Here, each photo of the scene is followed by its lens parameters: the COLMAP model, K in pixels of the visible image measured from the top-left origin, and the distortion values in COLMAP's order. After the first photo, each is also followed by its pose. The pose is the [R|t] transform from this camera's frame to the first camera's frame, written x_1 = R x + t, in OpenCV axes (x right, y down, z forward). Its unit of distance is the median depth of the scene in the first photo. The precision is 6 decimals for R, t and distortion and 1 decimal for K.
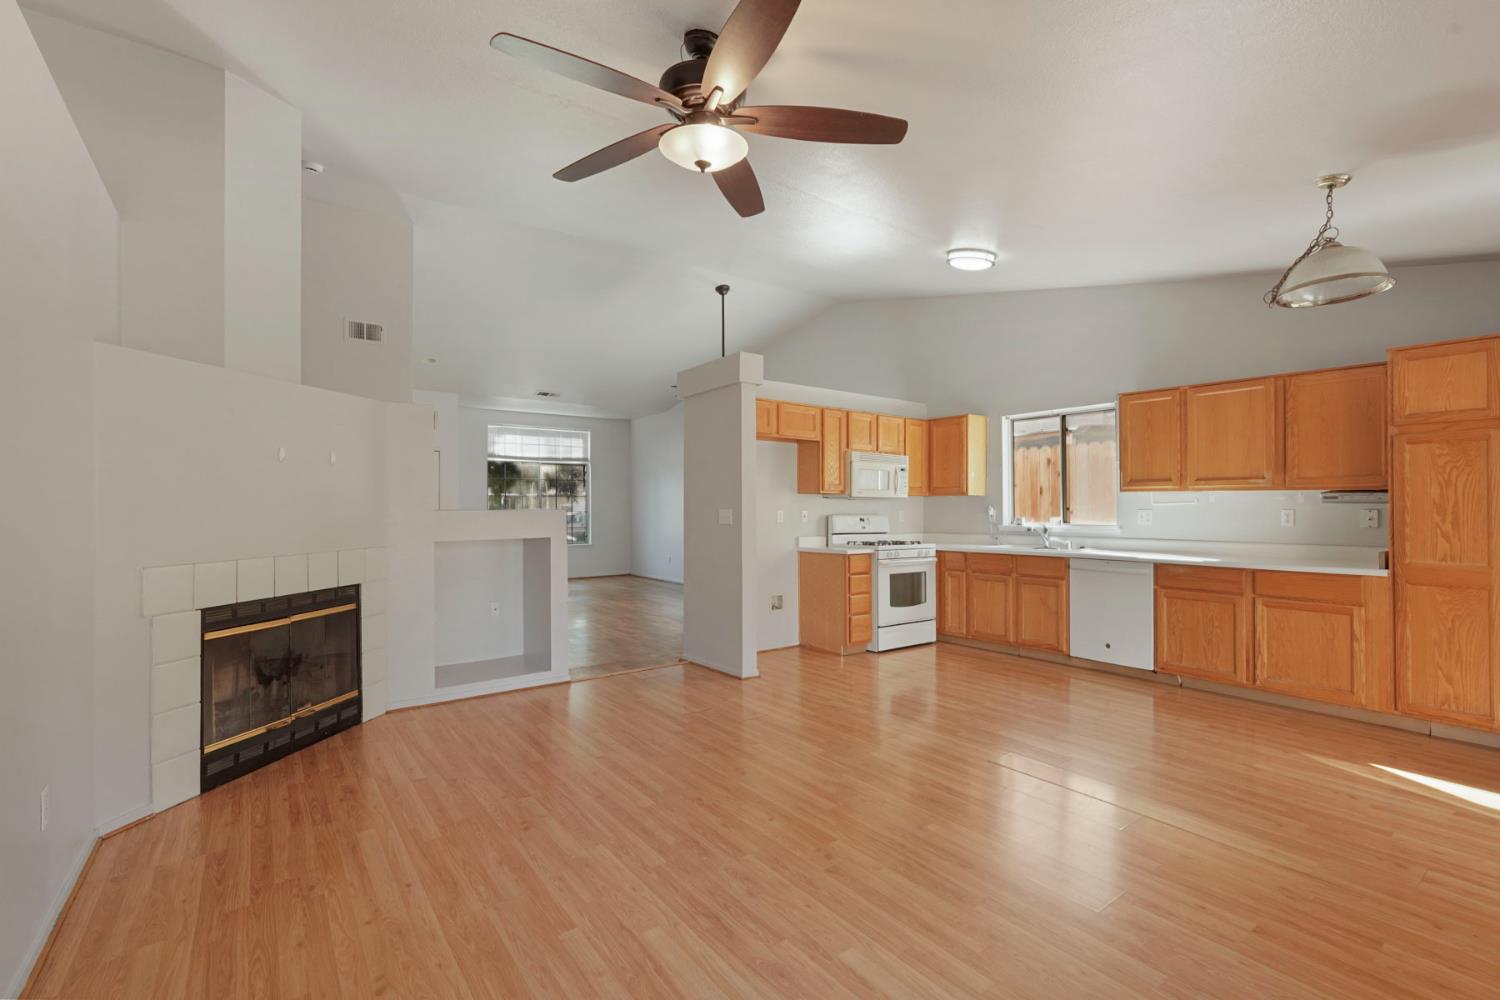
lens RADIAL K [[669.8, 0, 759.9], [0, 669.8, 501.1], [0, 0, 1]] dist [-0.010520, 0.006474]
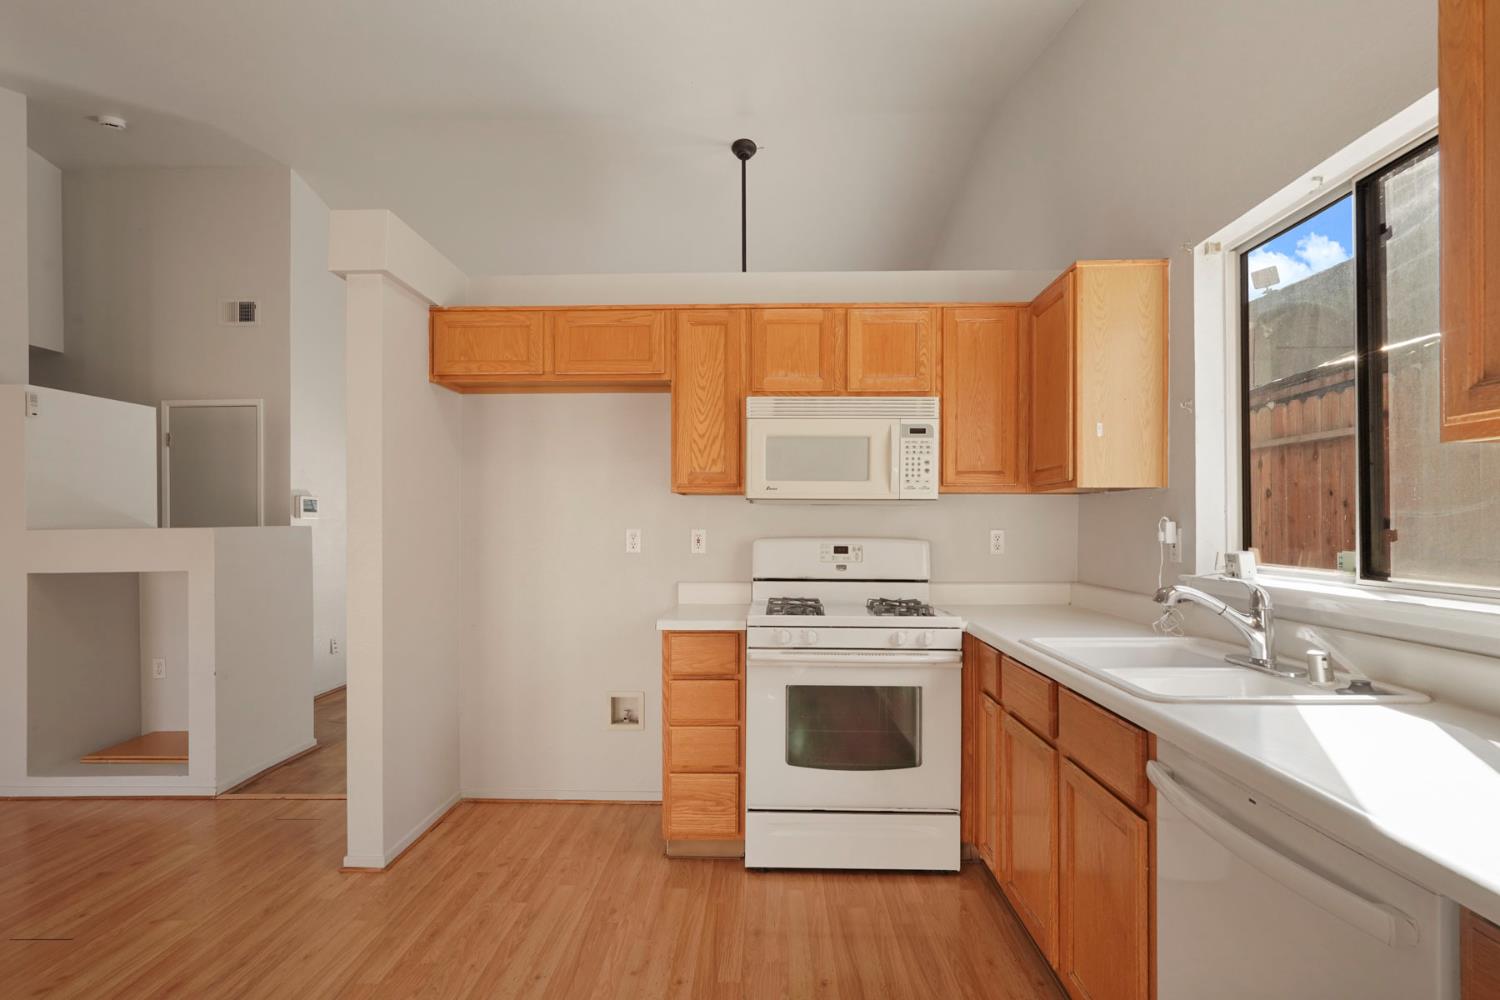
lens RADIAL K [[751.2, 0, 754.1], [0, 751.2, 522.1], [0, 0, 1]] dist [-0.008837, 0.004043]
pose [[0.782966, -0.001751, -0.622062, 0.501307], [0.011687, 0.999861, 0.011895, 0.003688], [0.621955, -0.016584, 0.782877, 0.676470]]
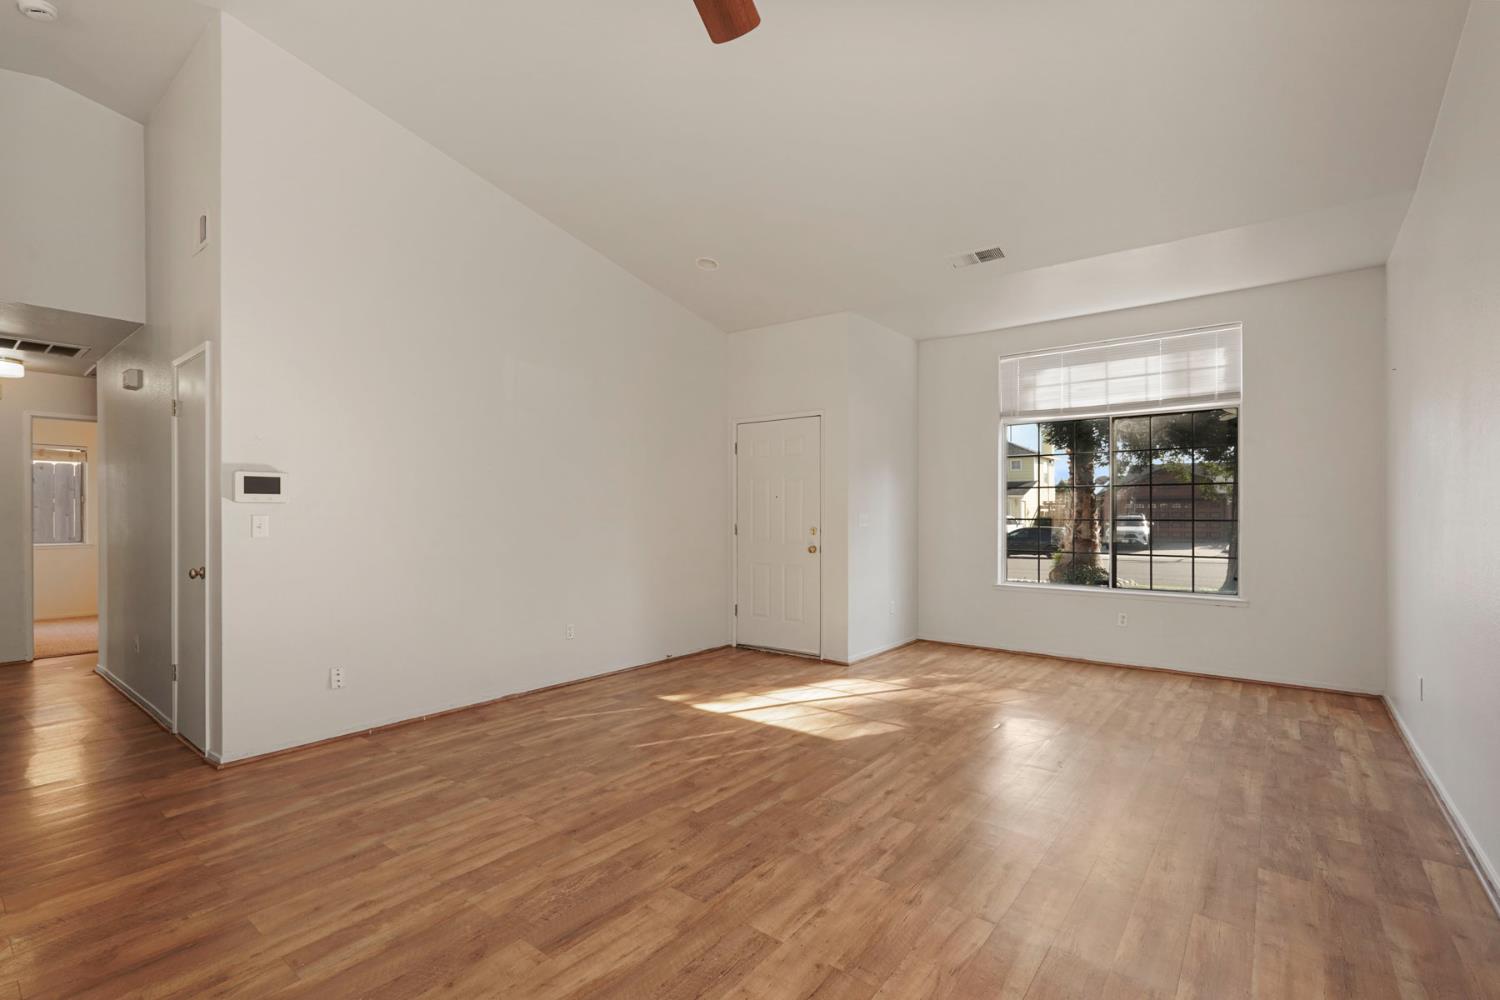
lens RADIAL K [[669.8, 0, 753.5], [0, 669.8, 511.5], [0, 0, 1]] dist [-0.010520, 0.006474]
pose [[0.247145, 0.002950, -0.968974, 0.152473], [0.008223, 0.999953, 0.005141, 0.013471], [0.968944, -0.009238, 0.247109, 1.374154]]
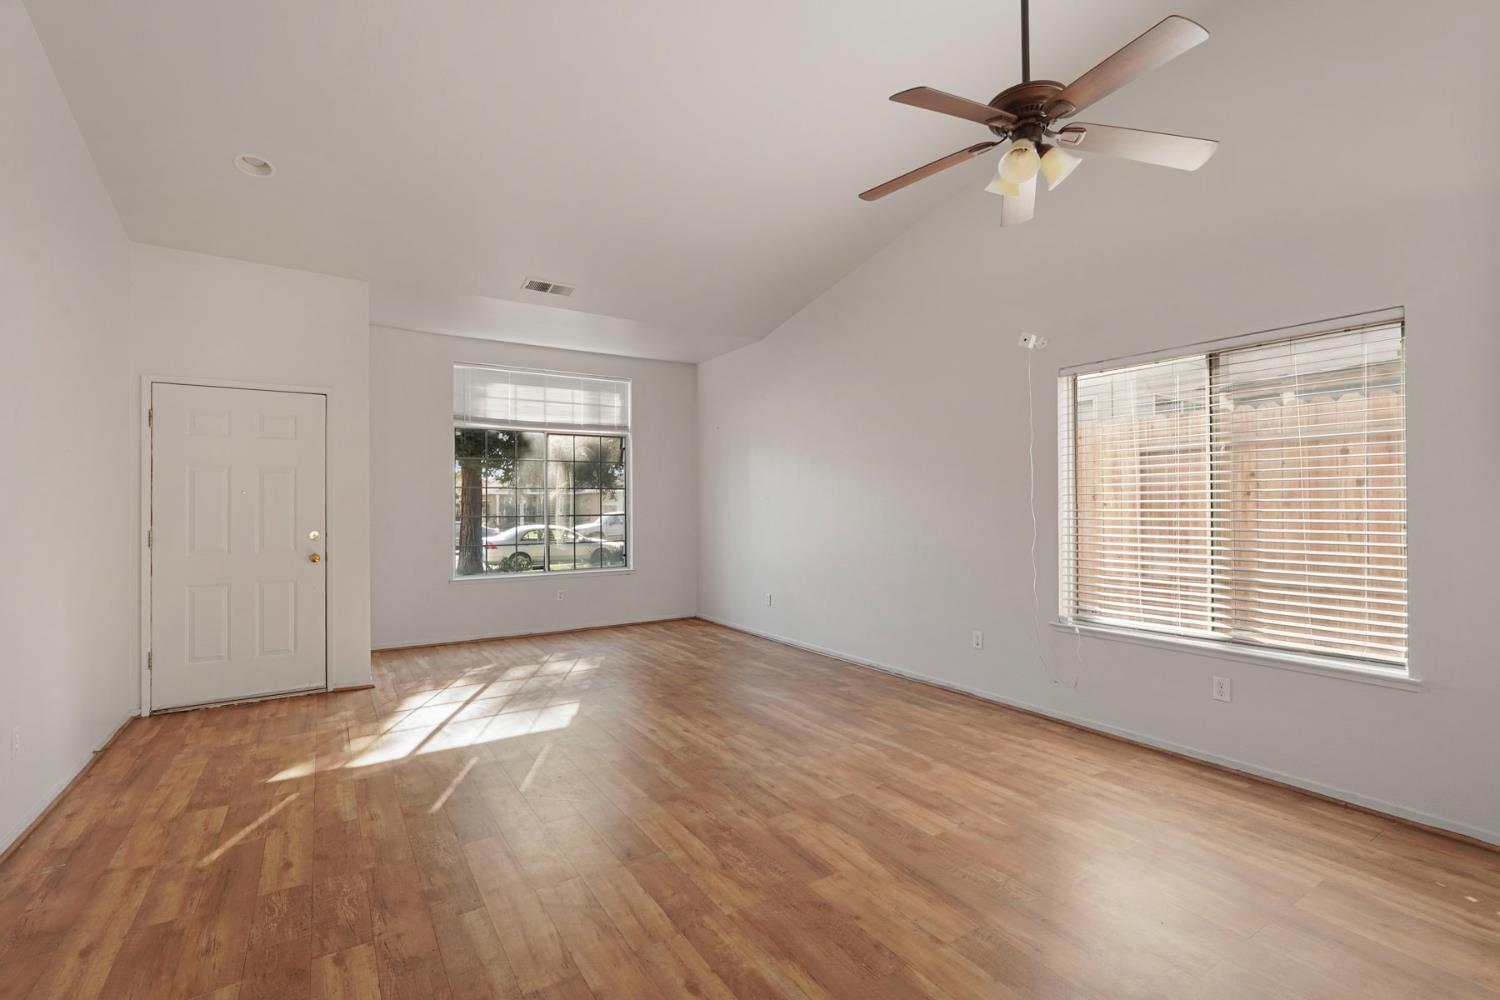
lens RADIAL K [[669.8, 0, 745.2], [0, 669.8, 498.2], [0, 0, 1]] dist [-0.010520, 0.006474]
pose [[0.996031, -0.003082, -0.088949, -0.223753], [0.002735, 0.999988, -0.004026, 0.008498], [0.088960, 0.003767, 0.996028, 0.930143]]
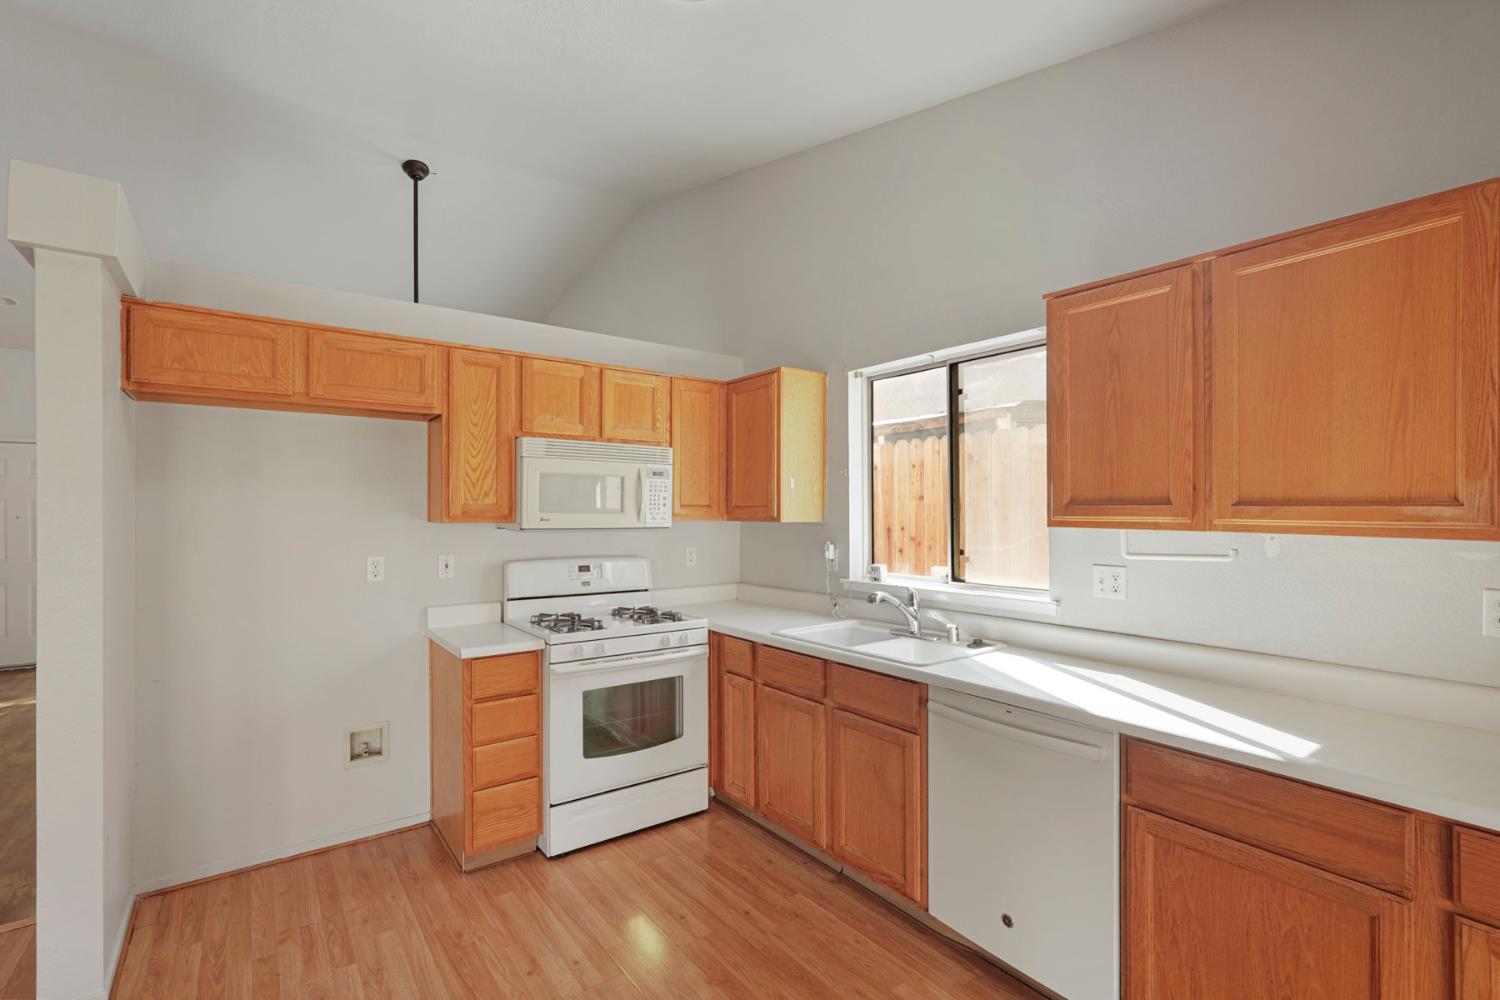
lens RADIAL K [[669.8, 0, 754.2], [0, 669.8, 510.3], [0, 0, 1]] dist [-0.010520, 0.006474]
pose [[0.999994, -0.000860, -0.003421, 0.344064], [0.000911, 0.999889, 0.014897, -0.030401], [0.003408, -0.014900, 0.999883, 0.559927]]
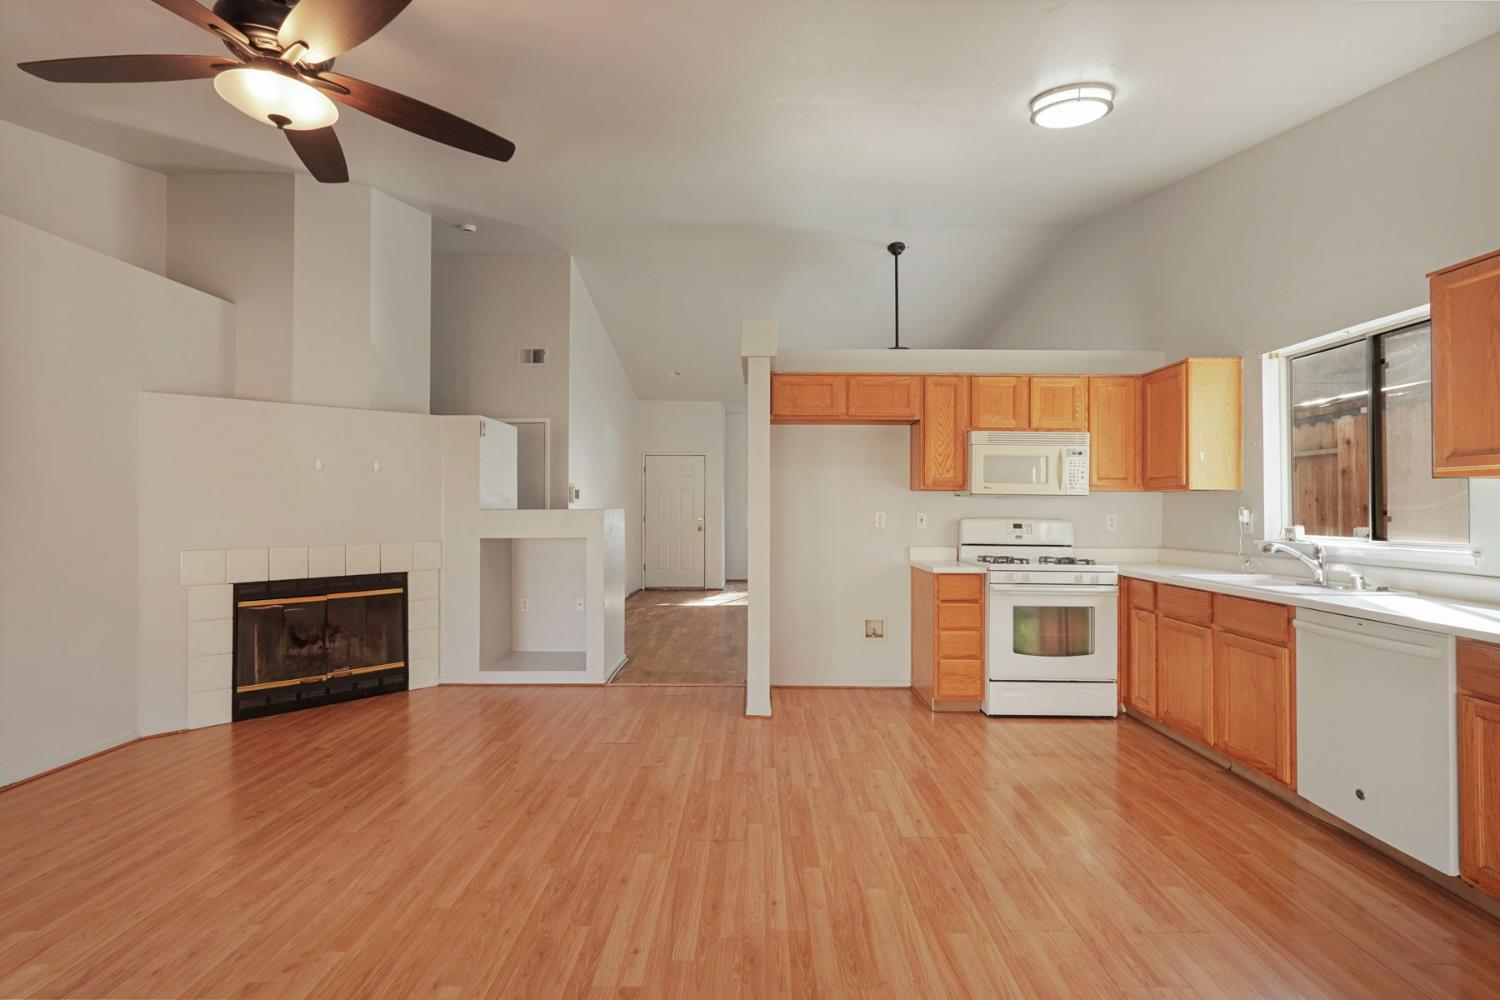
lens RADIAL K [[669.8, 0, 750.9], [0, 669.8, 495.0], [0, 0, 1]] dist [-0.010520, 0.006474]
pose [[0.790278, -0.008537, -0.612689, 0.433709], [0.003992, 0.999953, -0.008784, 0.000224], [0.612736, 0.004497, 0.790275, 0.313726]]
